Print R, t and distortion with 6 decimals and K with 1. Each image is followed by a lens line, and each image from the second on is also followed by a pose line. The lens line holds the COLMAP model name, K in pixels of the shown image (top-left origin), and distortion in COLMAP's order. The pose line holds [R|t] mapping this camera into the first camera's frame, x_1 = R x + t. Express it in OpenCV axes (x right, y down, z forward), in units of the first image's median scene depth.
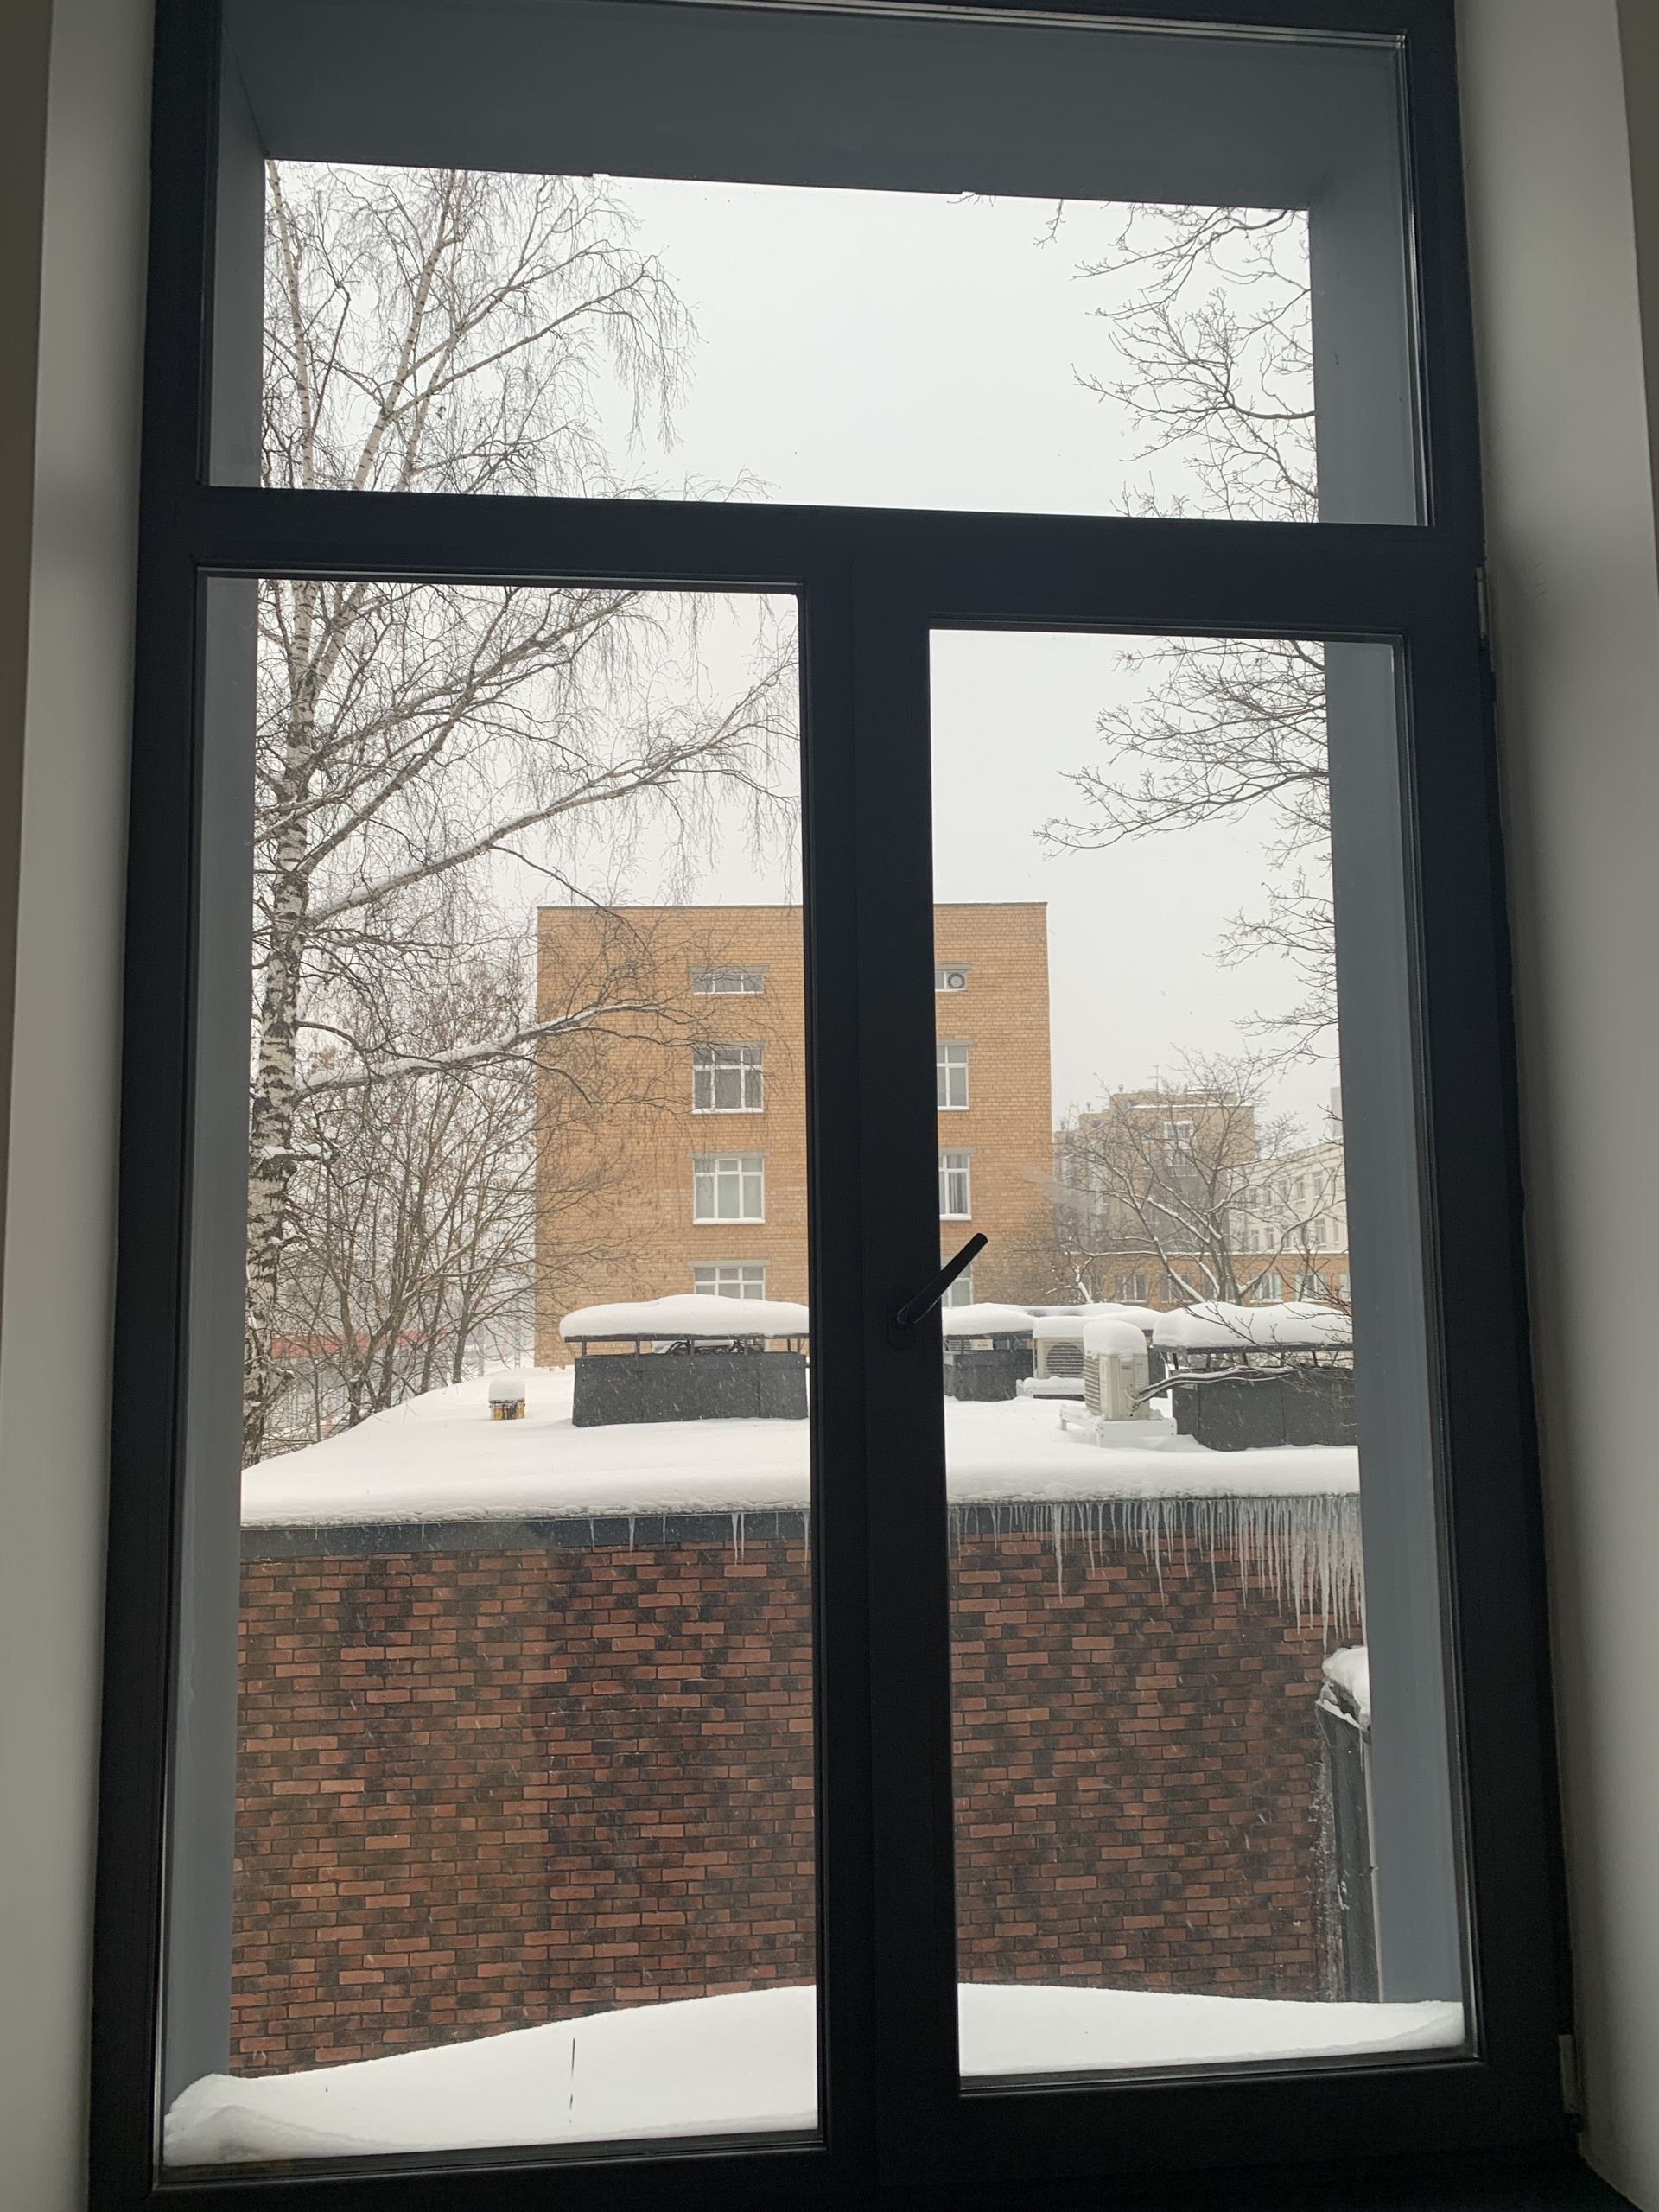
lens RADIAL K [[1701.6, 0, 832.5], [0, 1701.6, 1137.7], [0, 0, 1]] dist [0.081057, -0.170375]
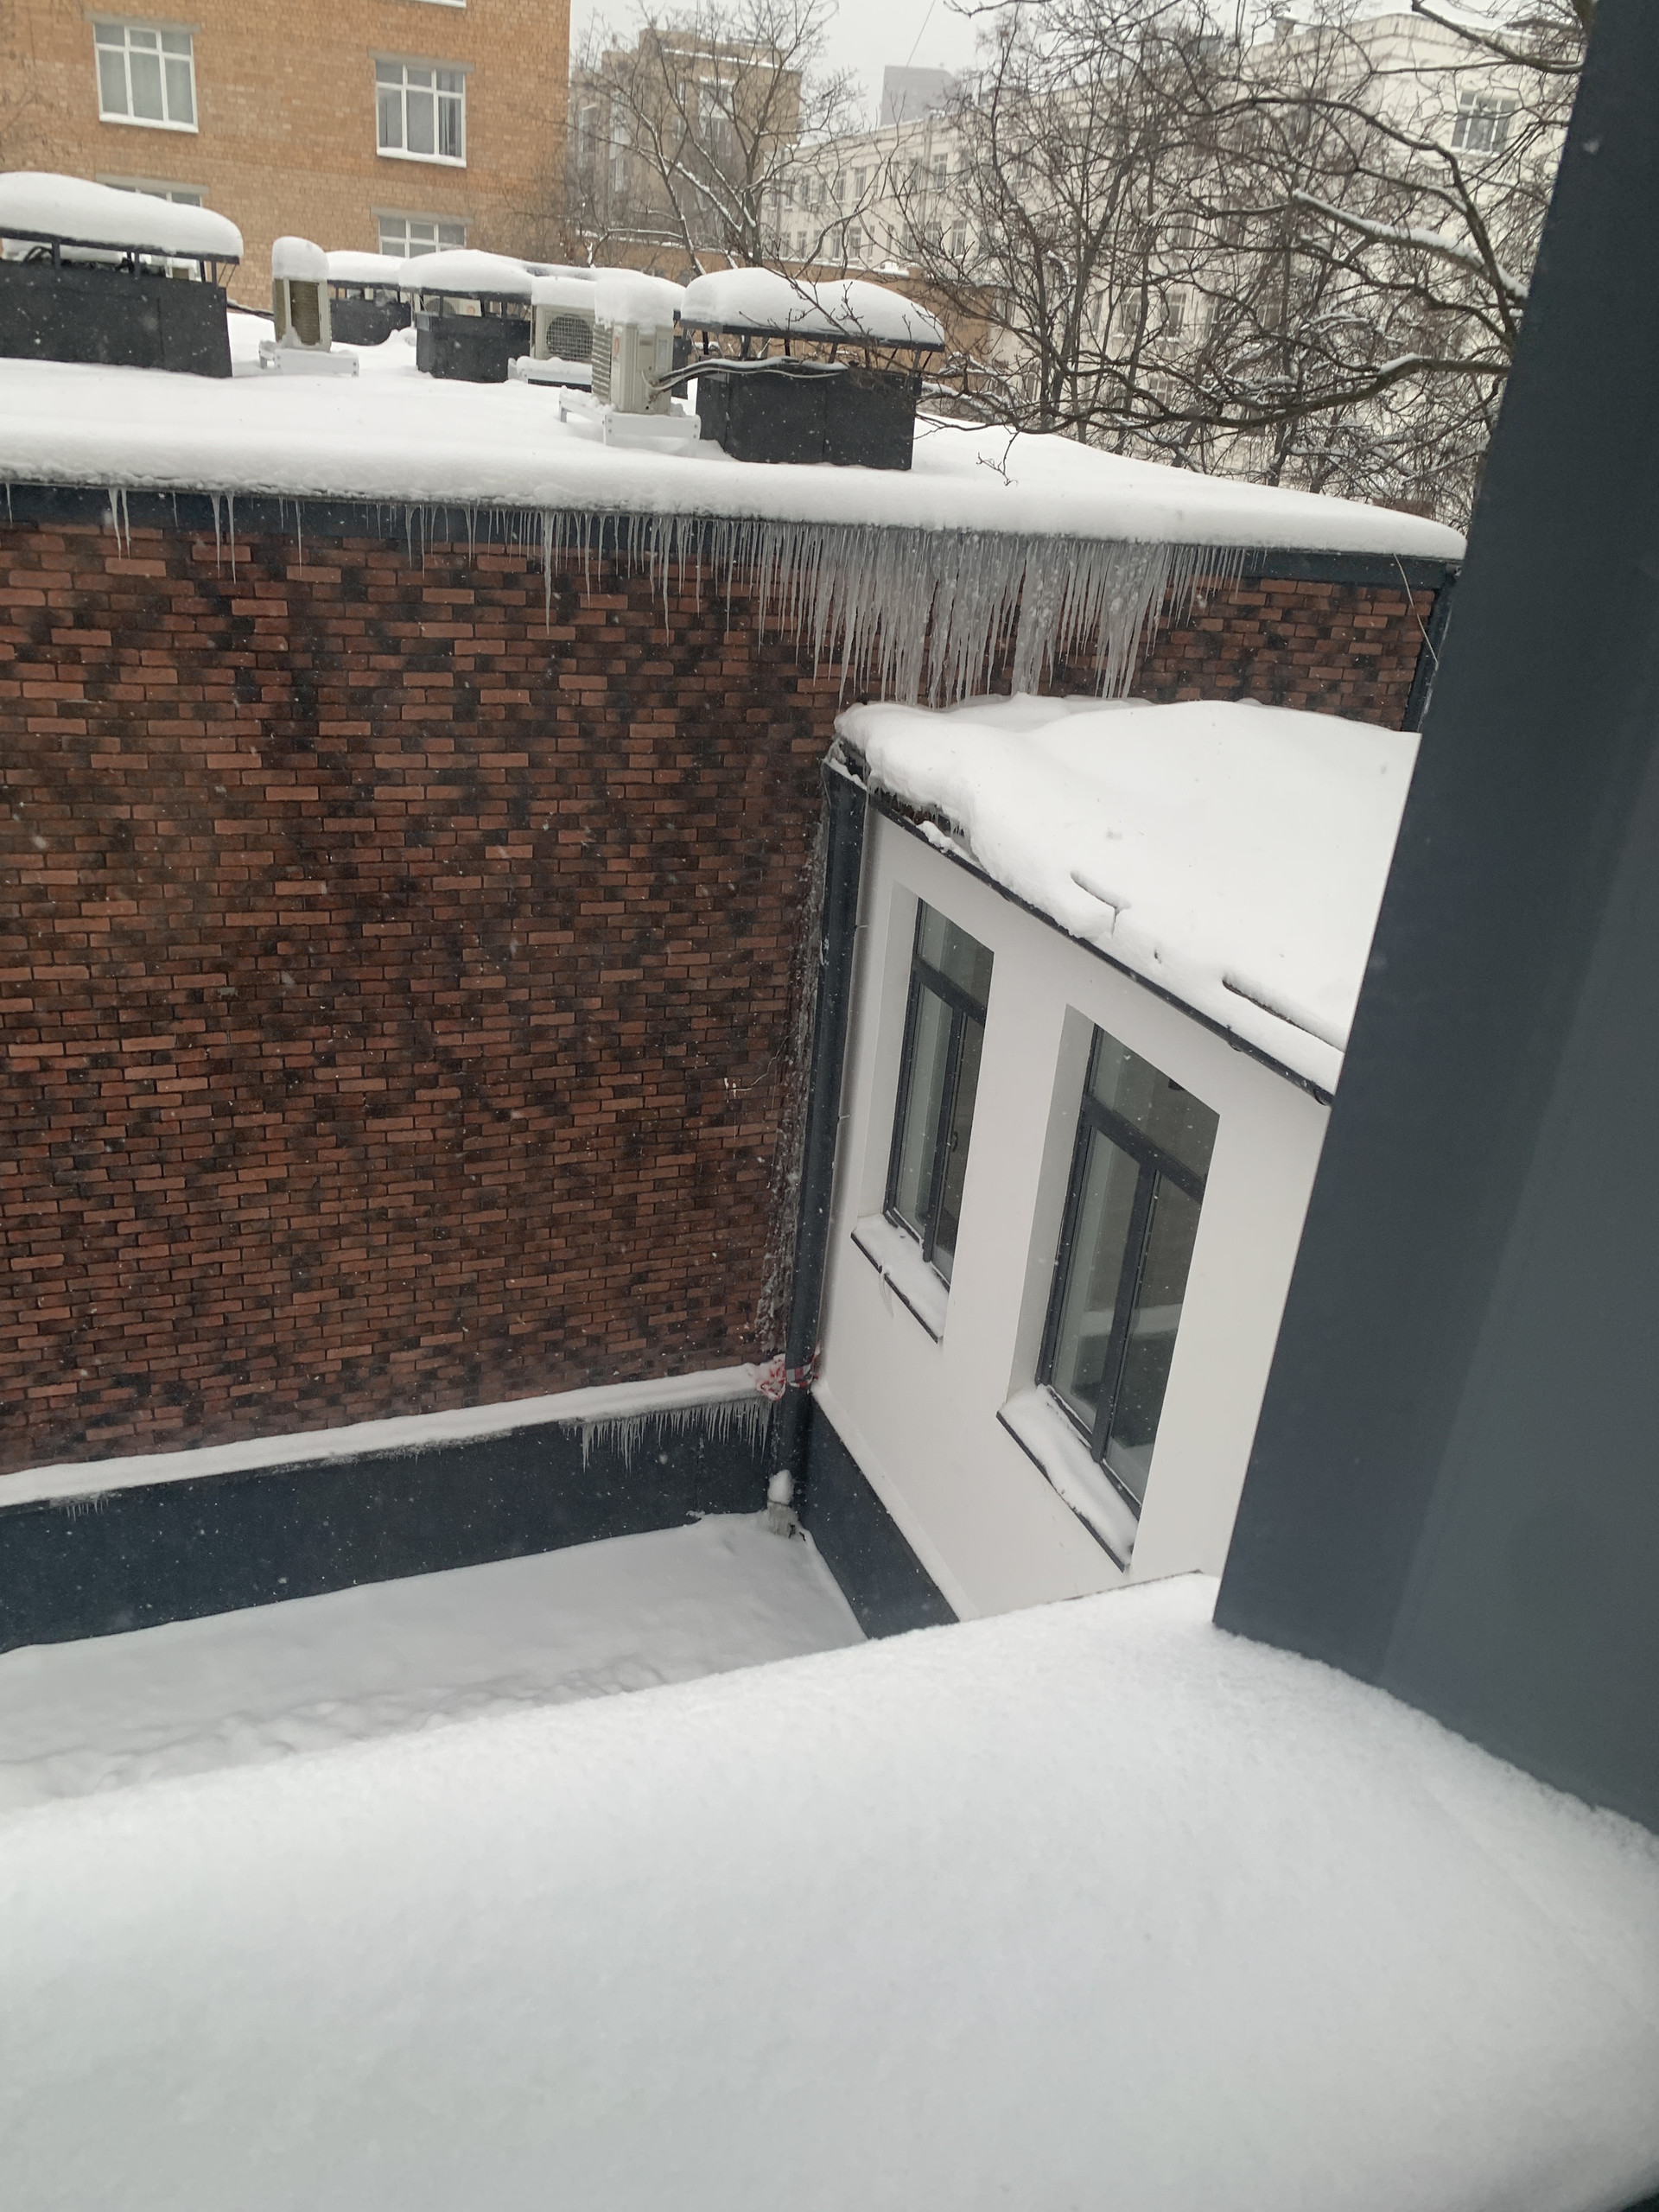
lens RADIAL K [[1701.6, 0, 832.5], [0, 1701.6, 1137.7], [0, 0, 1]] dist [0.081057, -0.170375]
pose [[0.958985, -0.022143, 0.282590, 0.024321], [-0.128426, 0.854808, 0.502802, 0.042369], [-0.252694, -0.518471, 0.816905, 0.149803]]
